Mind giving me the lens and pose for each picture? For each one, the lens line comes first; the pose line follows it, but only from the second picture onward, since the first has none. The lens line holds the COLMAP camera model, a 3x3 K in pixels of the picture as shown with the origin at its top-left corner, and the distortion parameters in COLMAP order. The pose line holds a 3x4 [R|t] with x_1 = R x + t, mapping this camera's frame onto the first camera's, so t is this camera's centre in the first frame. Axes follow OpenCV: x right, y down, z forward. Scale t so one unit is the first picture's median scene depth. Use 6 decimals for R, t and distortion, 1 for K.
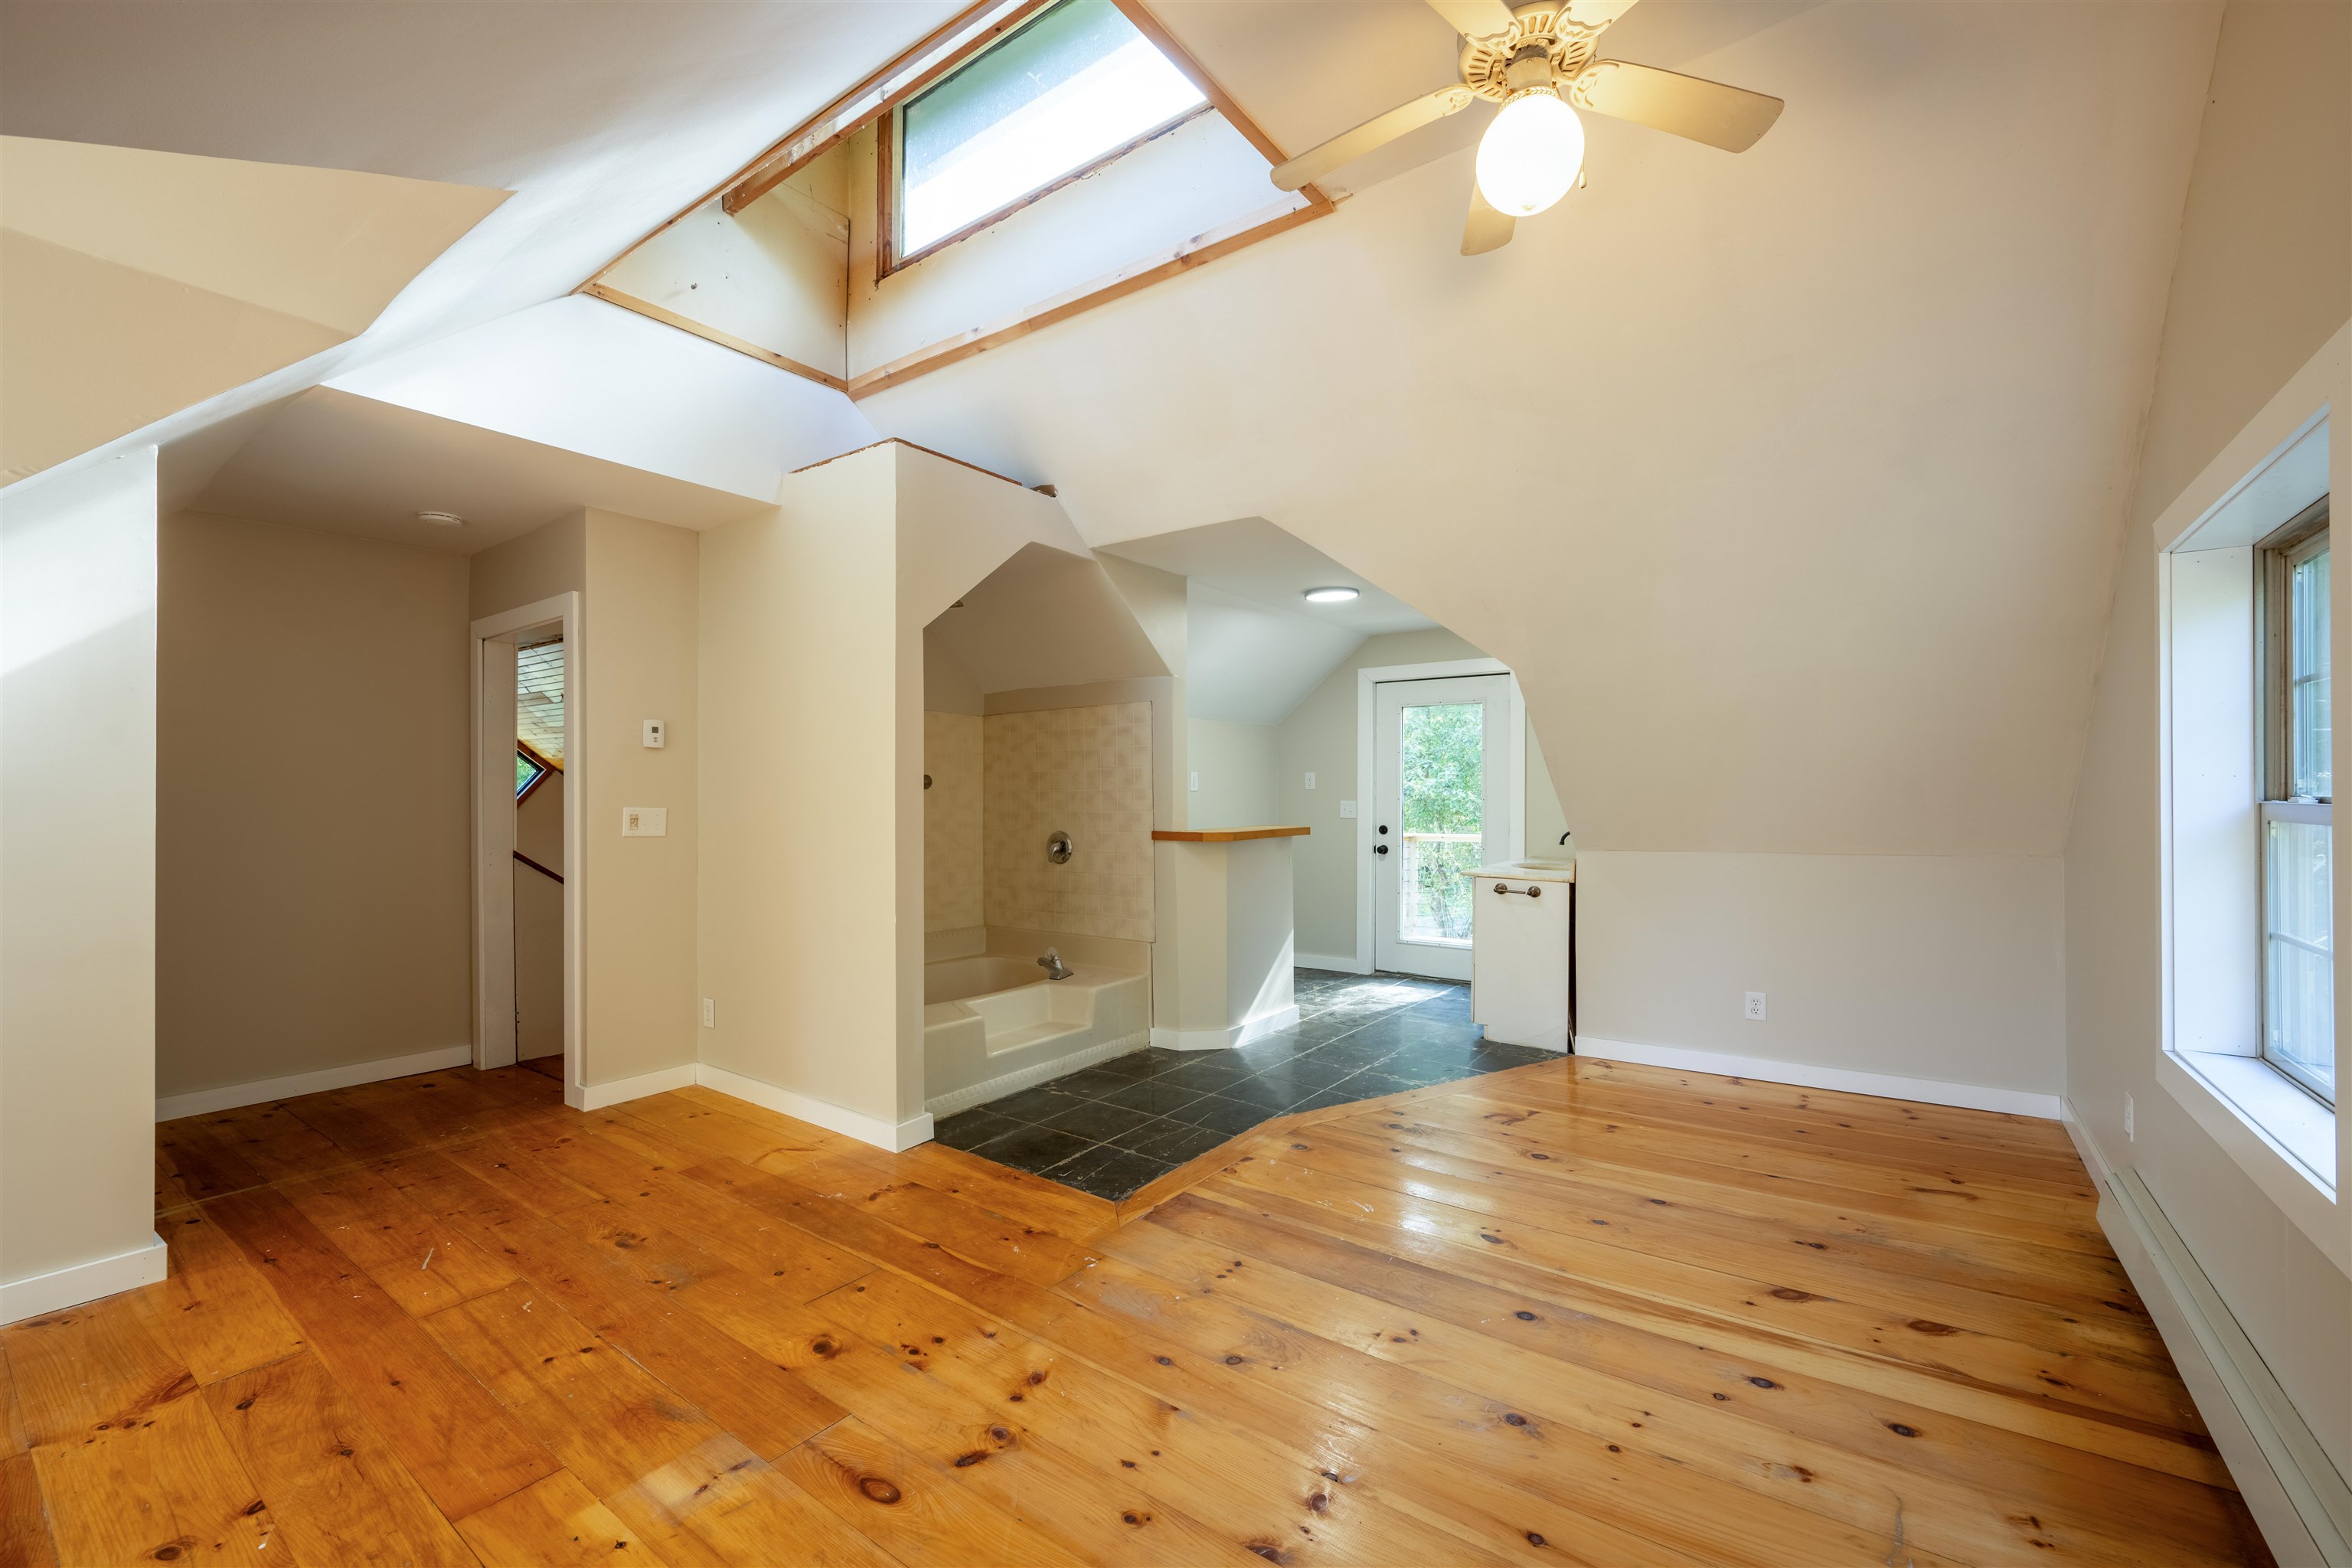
lens RADIAL K [[966.8, 0, 1112.9], [0, 966.8, 793.5], [0, 0, 1]] dist [-0.001286, -0.000381]
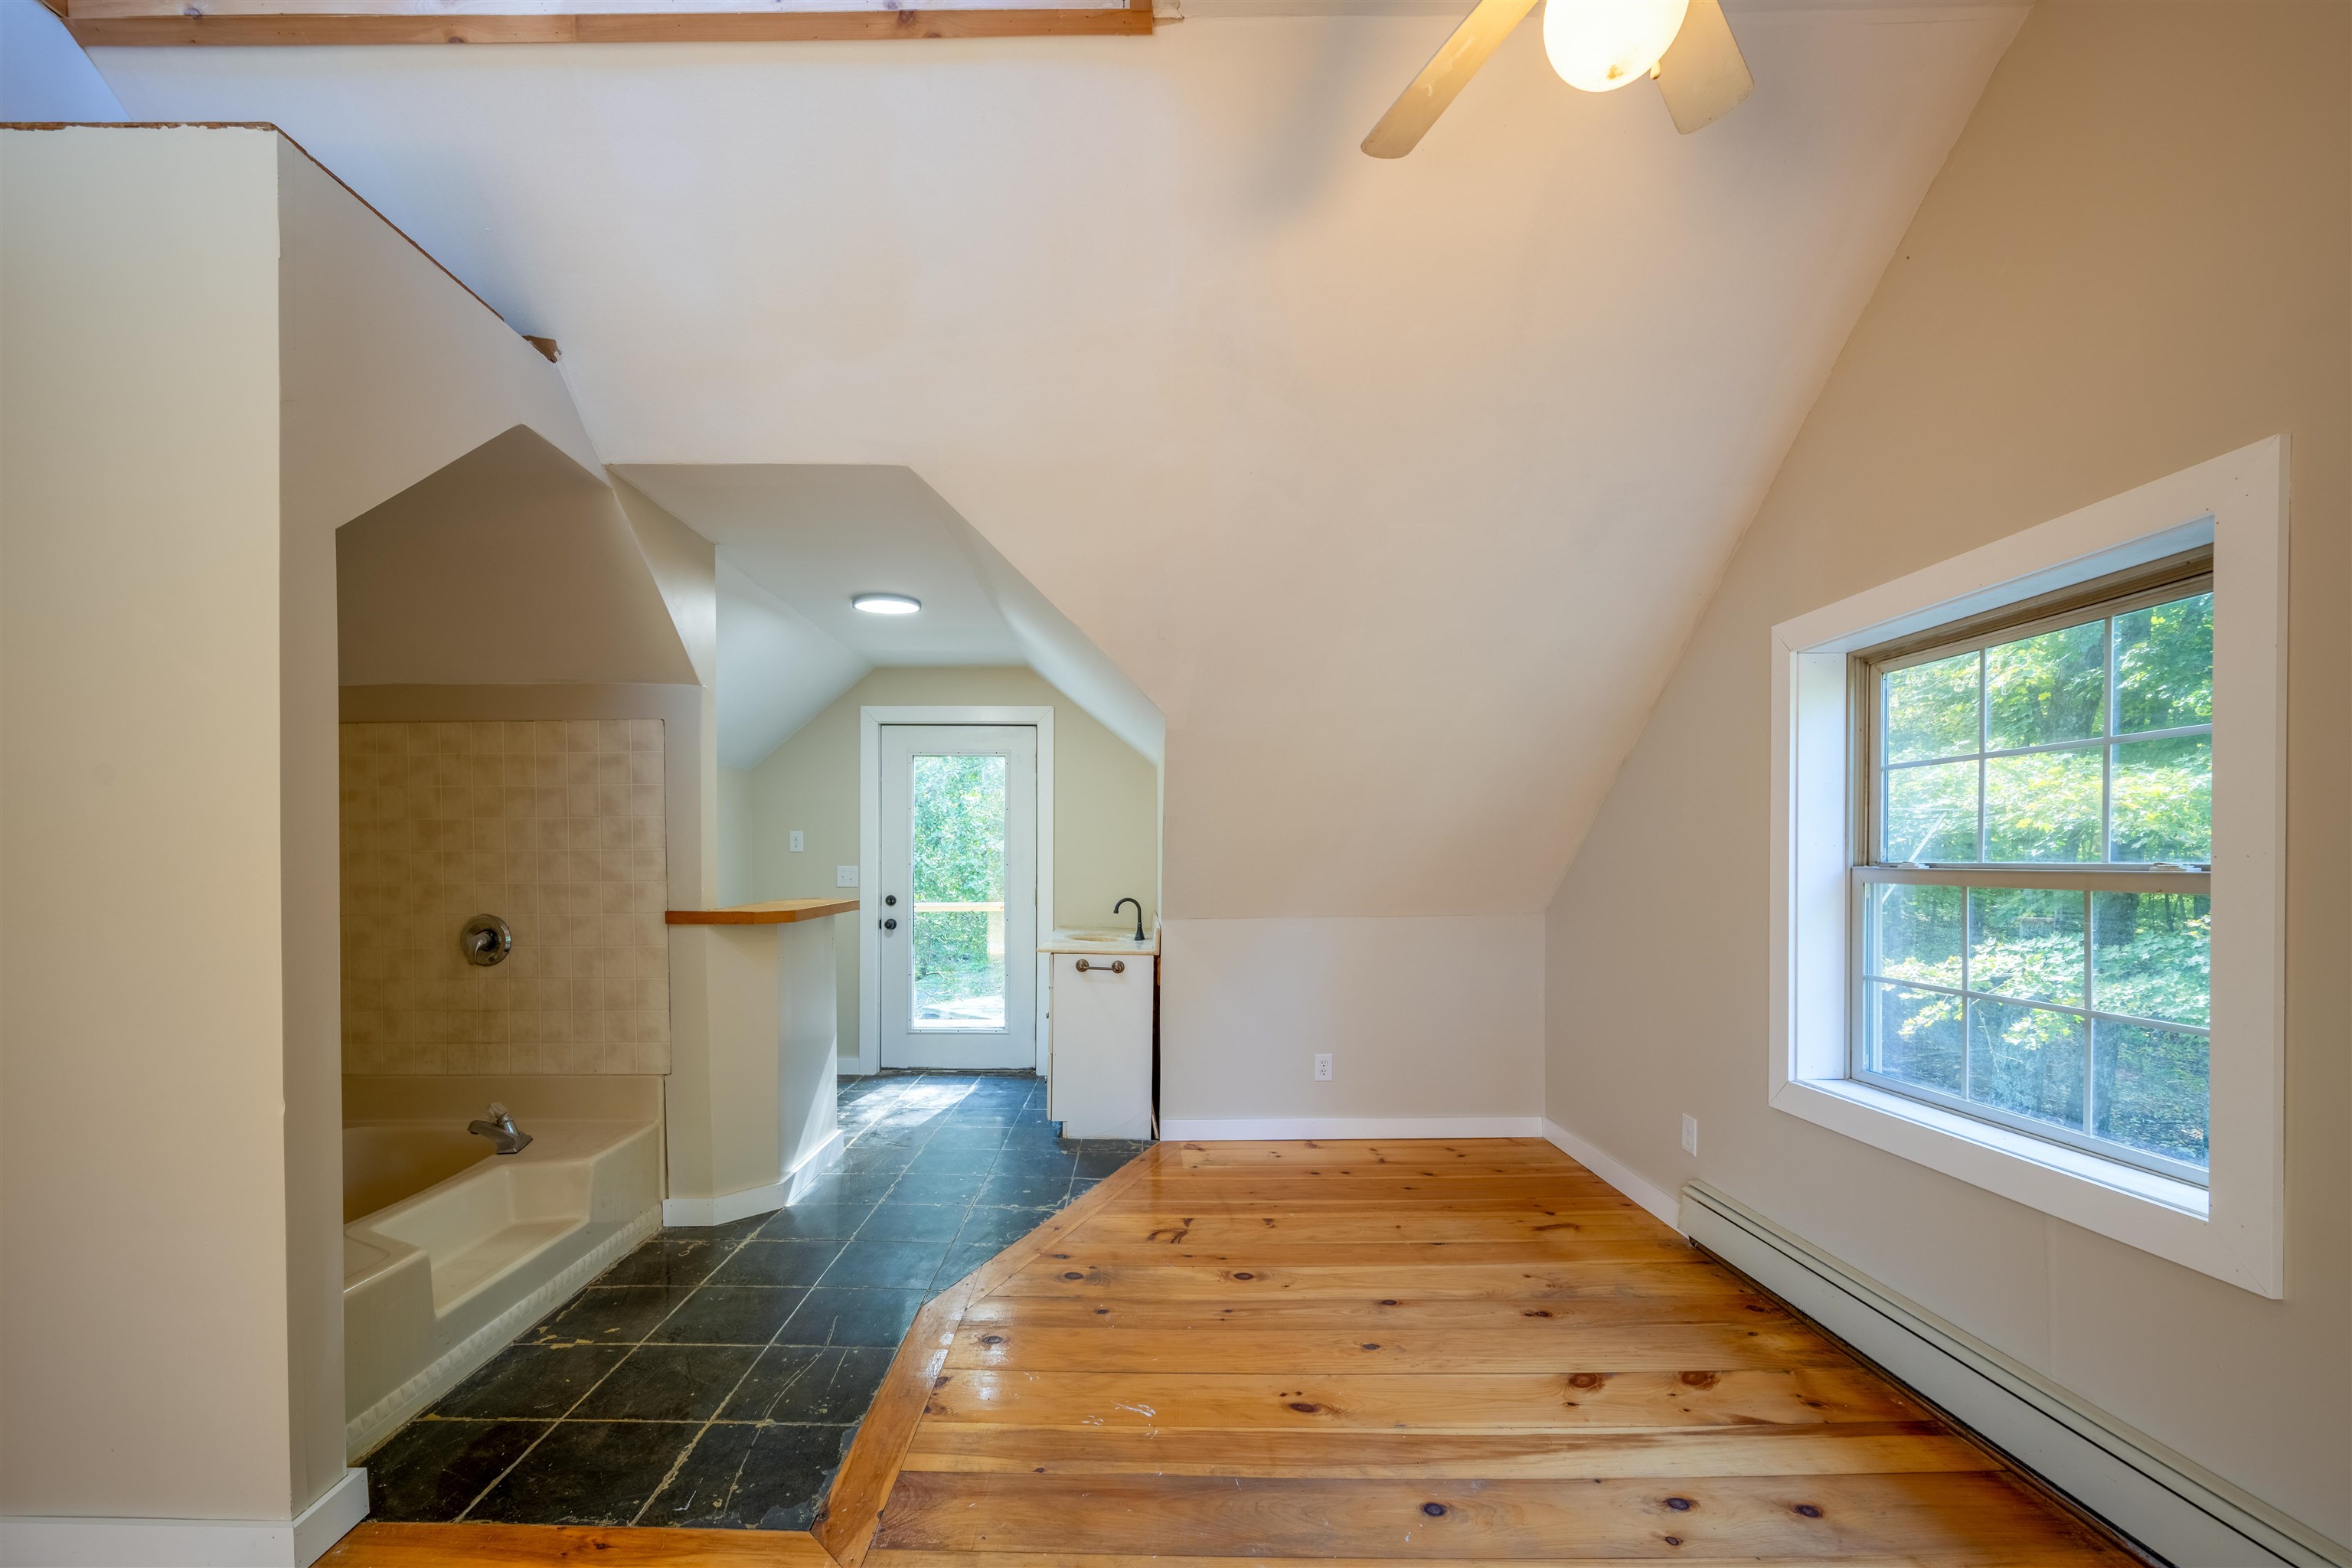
lens RADIAL K [[1053.8, 0, 1171.0], [0, 1053.8, 873.4], [0, 0, 1]] dist [-0.000137, -0.000527]
pose [[0.799750, -0.004939, 0.600313, -0.130219], [-0.004078, 0.999898, 0.013660, 0.000765], [-0.600320, -0.013372, 0.799648, 0.211525]]
